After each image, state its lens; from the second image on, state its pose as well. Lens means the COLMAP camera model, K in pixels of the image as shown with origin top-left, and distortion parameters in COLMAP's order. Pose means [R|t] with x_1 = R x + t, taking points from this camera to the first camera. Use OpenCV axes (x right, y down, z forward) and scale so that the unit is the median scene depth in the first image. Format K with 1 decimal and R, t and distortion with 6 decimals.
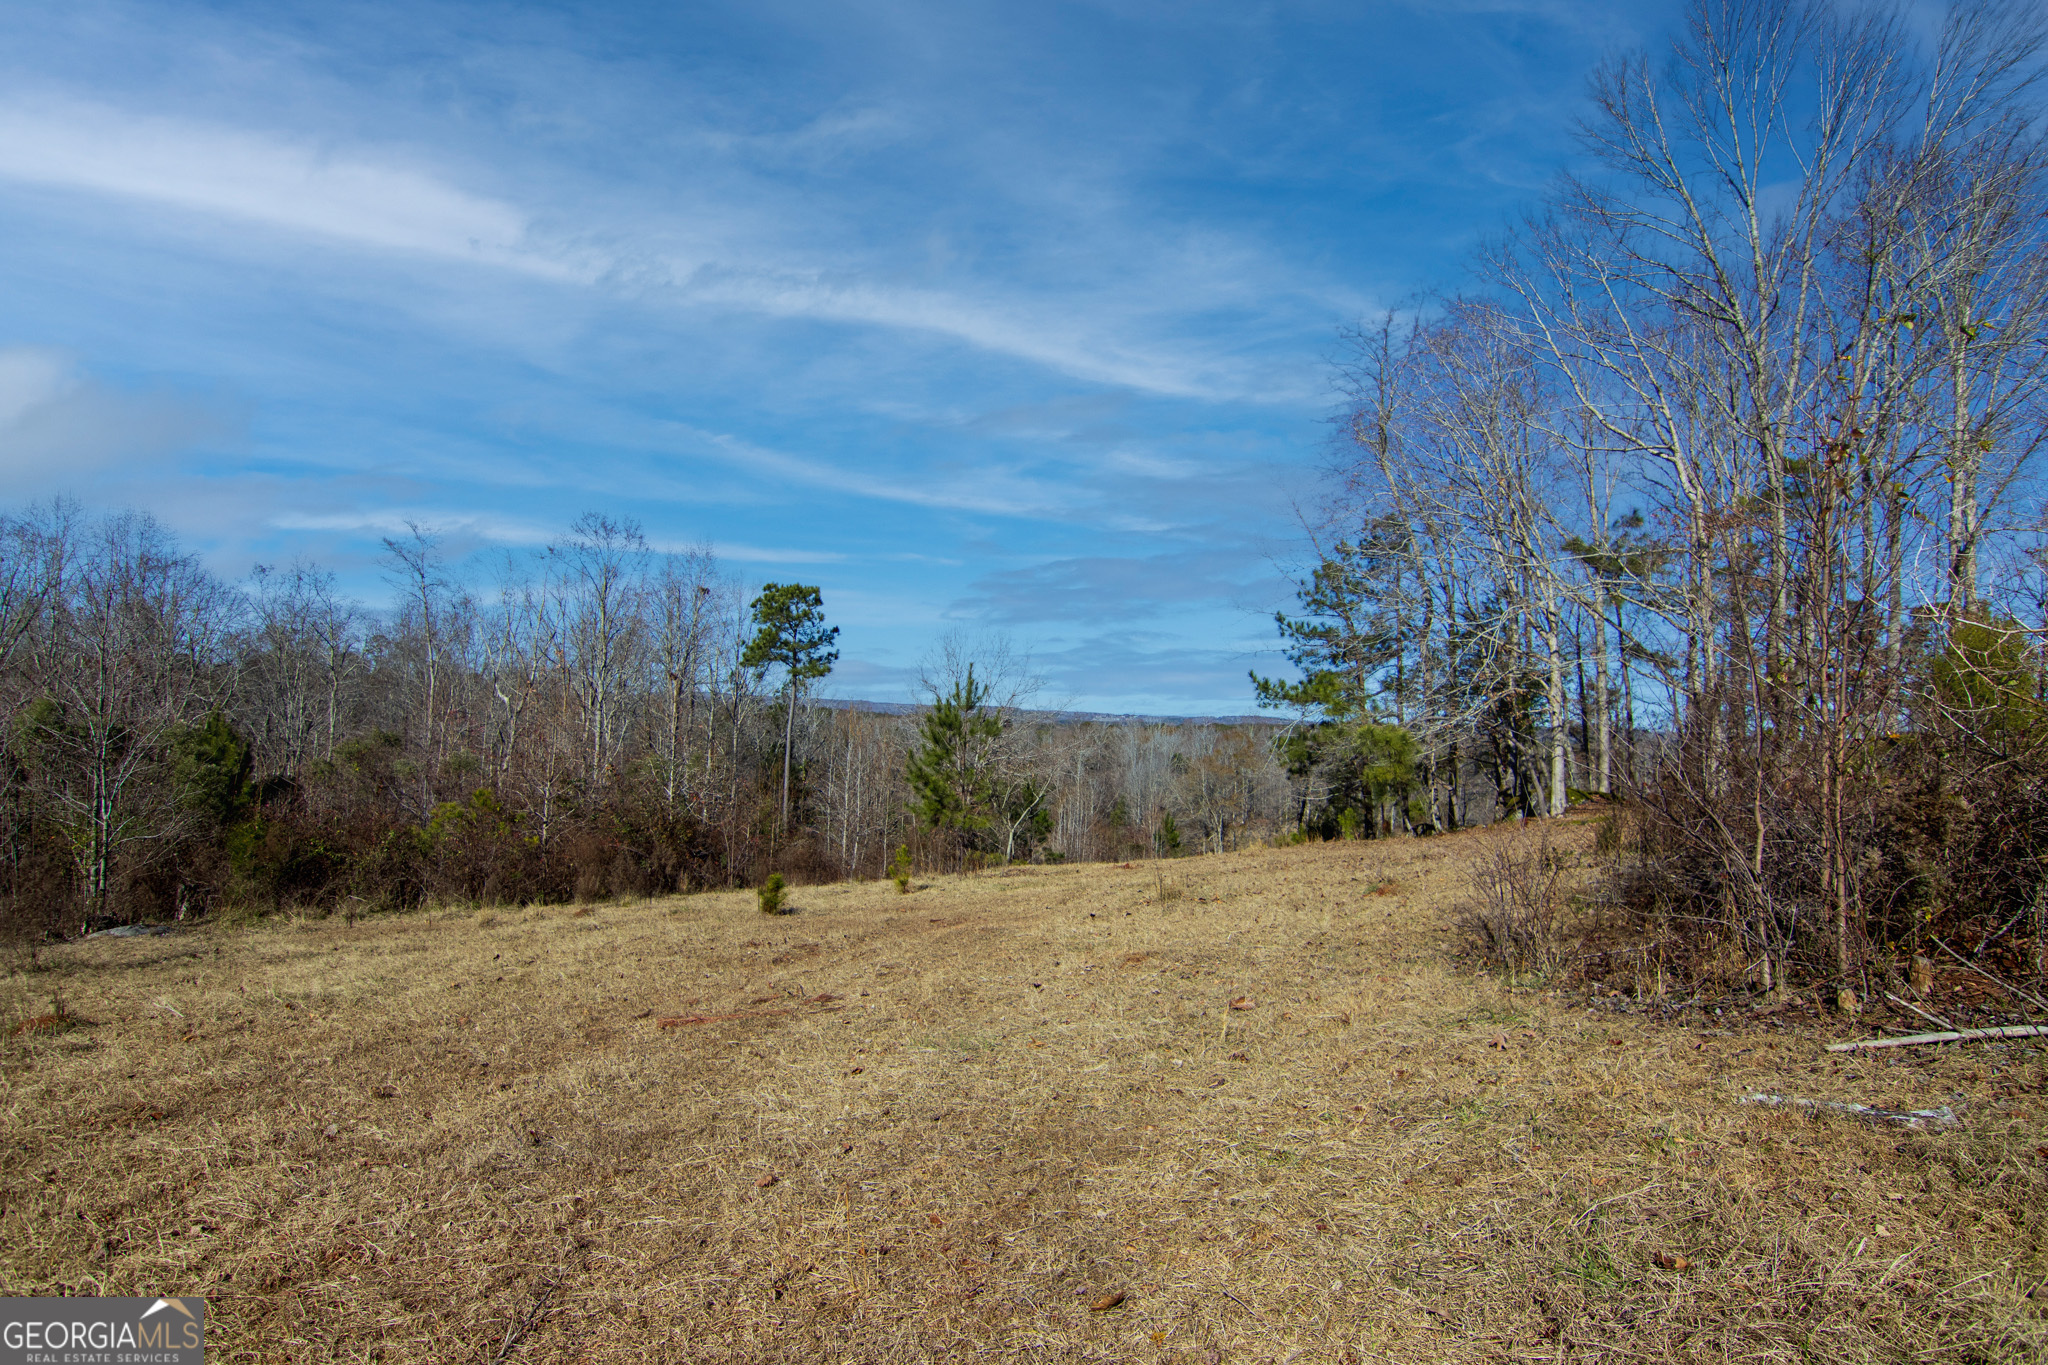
lens RADIAL K [[1026.9, 0, 1023.7], [0, 1026.9, 709.6], [0, 0, 1]] dist [-0.011465, -0.010073]
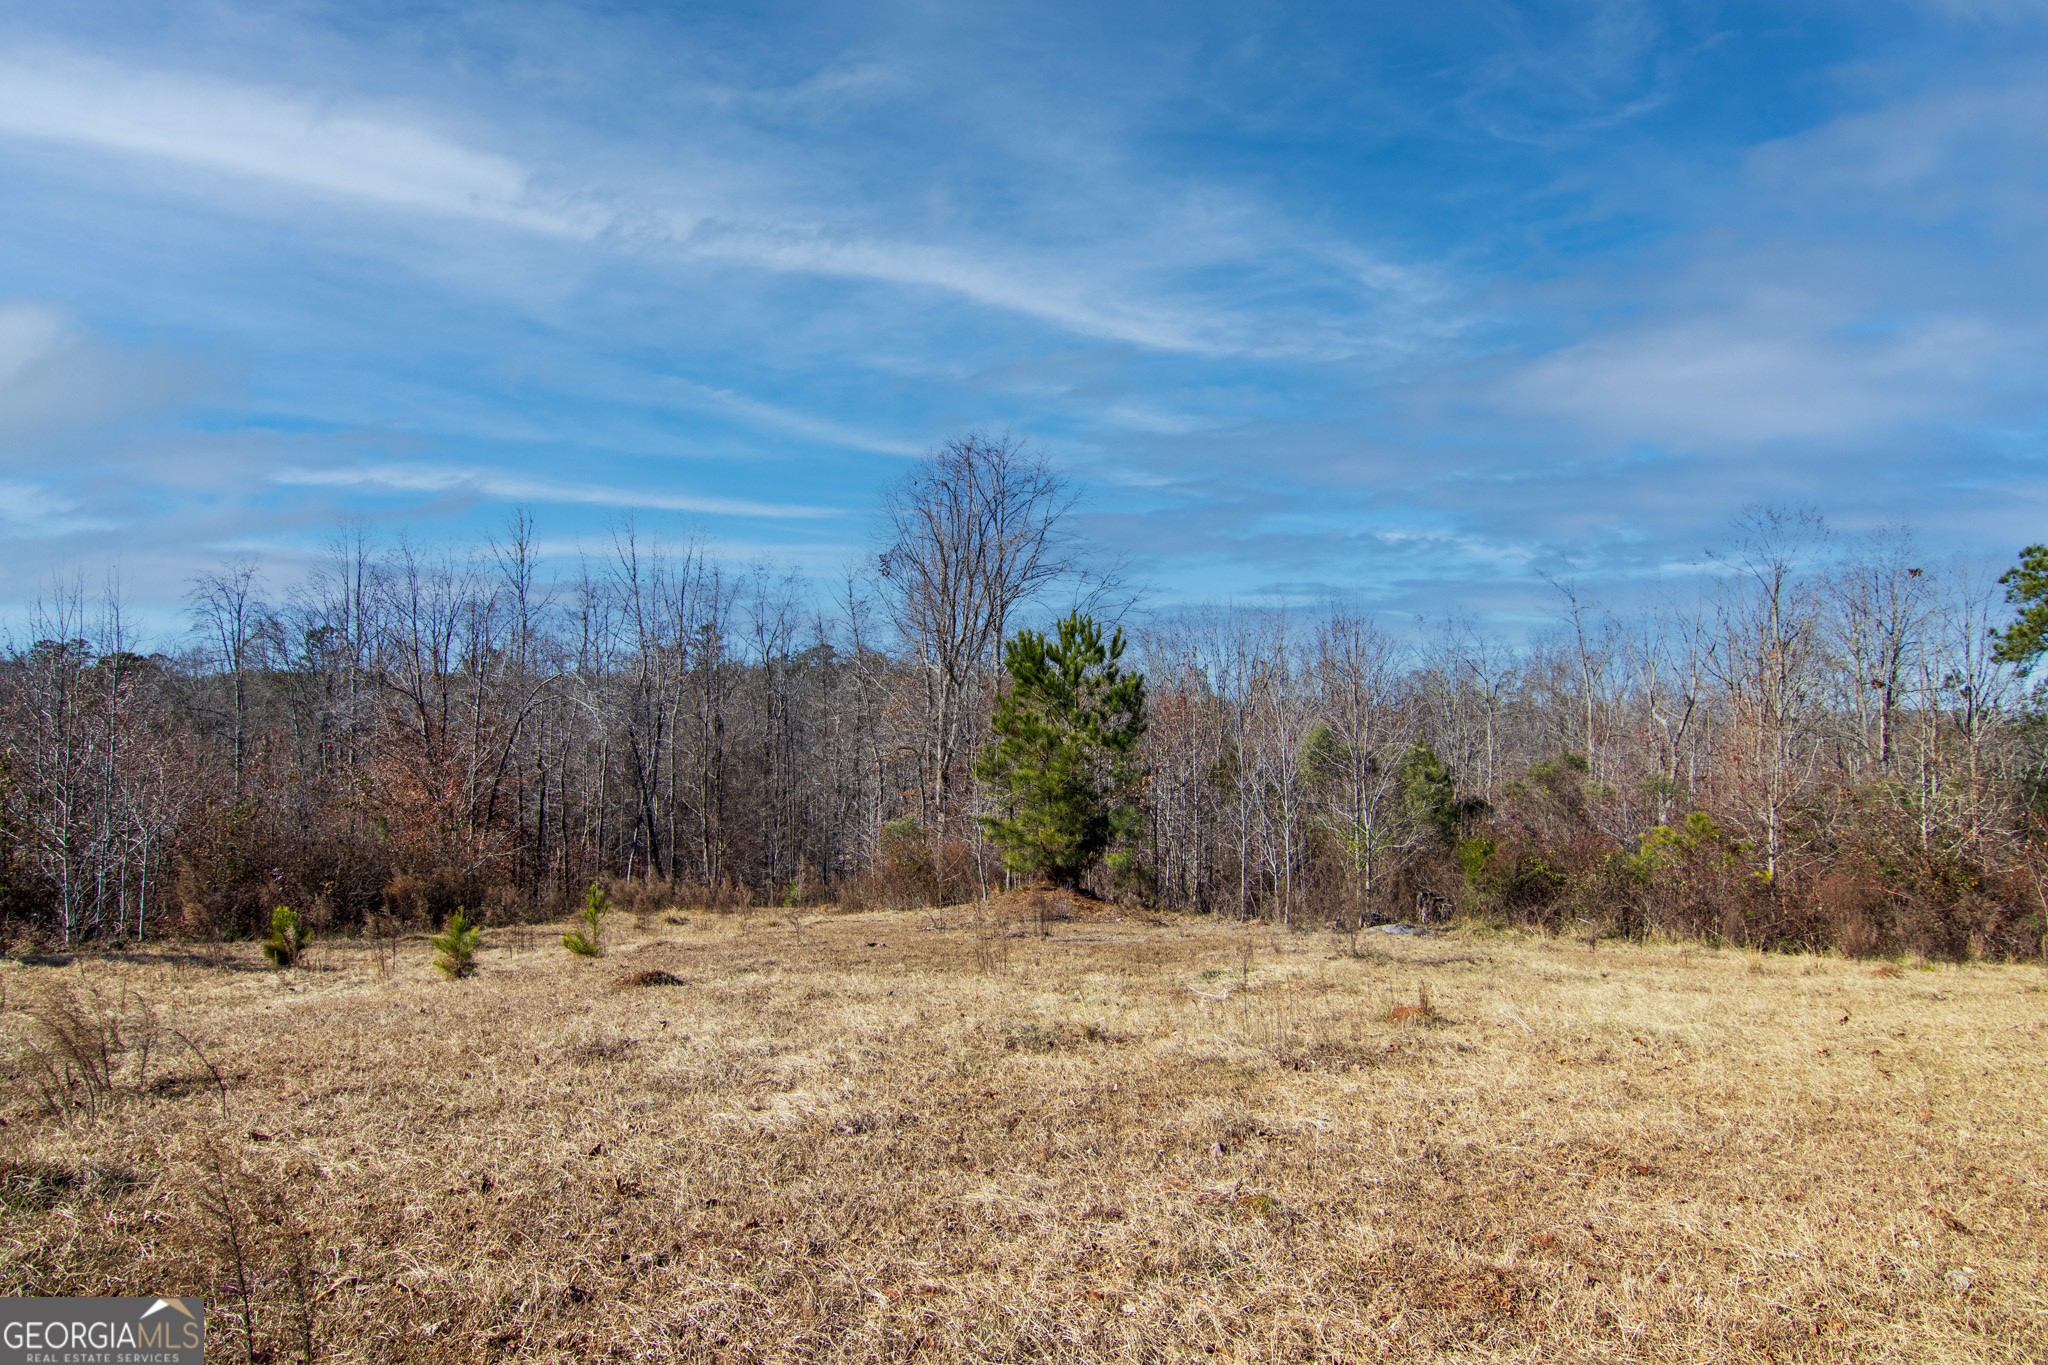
lens RADIAL K [[1026.9, 0, 1023.7], [0, 1026.9, 709.6], [0, 0, 1]] dist [-0.011465, -0.010073]
pose [[0.536921, -0.054570, -0.841866, -0.106690], [0.029975, 0.998510, -0.045607, 0.011747], [0.843100, -0.000748, 0.537757, 0.029940]]
